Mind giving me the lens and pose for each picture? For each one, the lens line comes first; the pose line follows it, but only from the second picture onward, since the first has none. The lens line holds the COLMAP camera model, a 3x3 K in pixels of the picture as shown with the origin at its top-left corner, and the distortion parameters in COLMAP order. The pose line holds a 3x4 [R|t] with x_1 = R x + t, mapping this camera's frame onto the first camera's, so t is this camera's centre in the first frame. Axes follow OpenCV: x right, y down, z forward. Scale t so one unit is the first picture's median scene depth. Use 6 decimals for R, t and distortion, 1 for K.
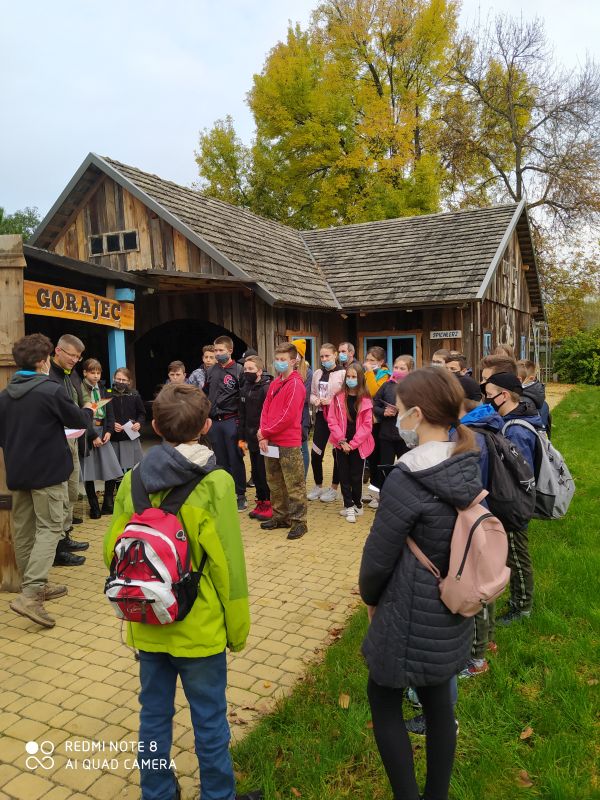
lens RADIAL K [[623.1, 0, 298.7], [0, 623.1, 411.7], [0, 0, 1]] dist [-0.005493, -0.005817]
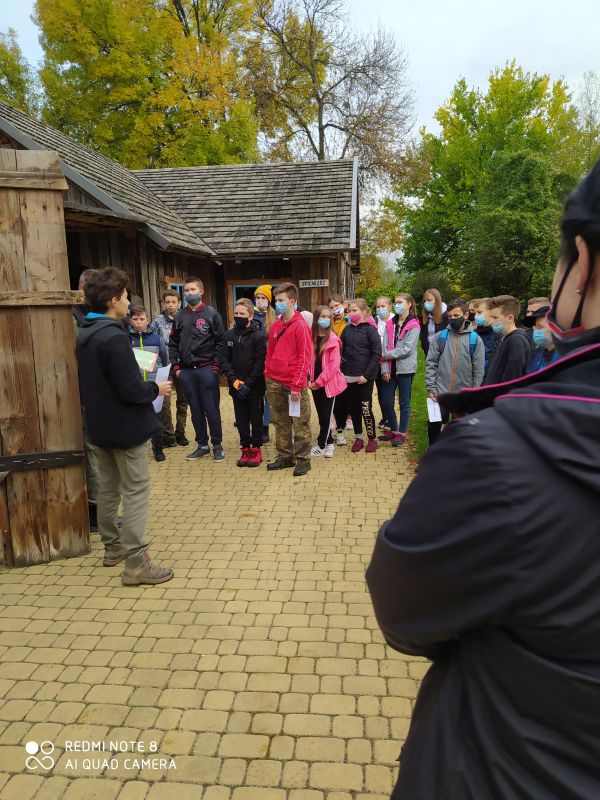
lens RADIAL K [[623.1, 0, 298.7], [0, 623.1, 411.7], [0, 0, 1]] dist [-0.005493, -0.005817]
pose [[0.934359, -0.057630, 0.351643, -0.175337], [0.030916, 0.996225, 0.081122, 0.006027], [-0.354990, -0.064926, 0.932613, 0.019227]]
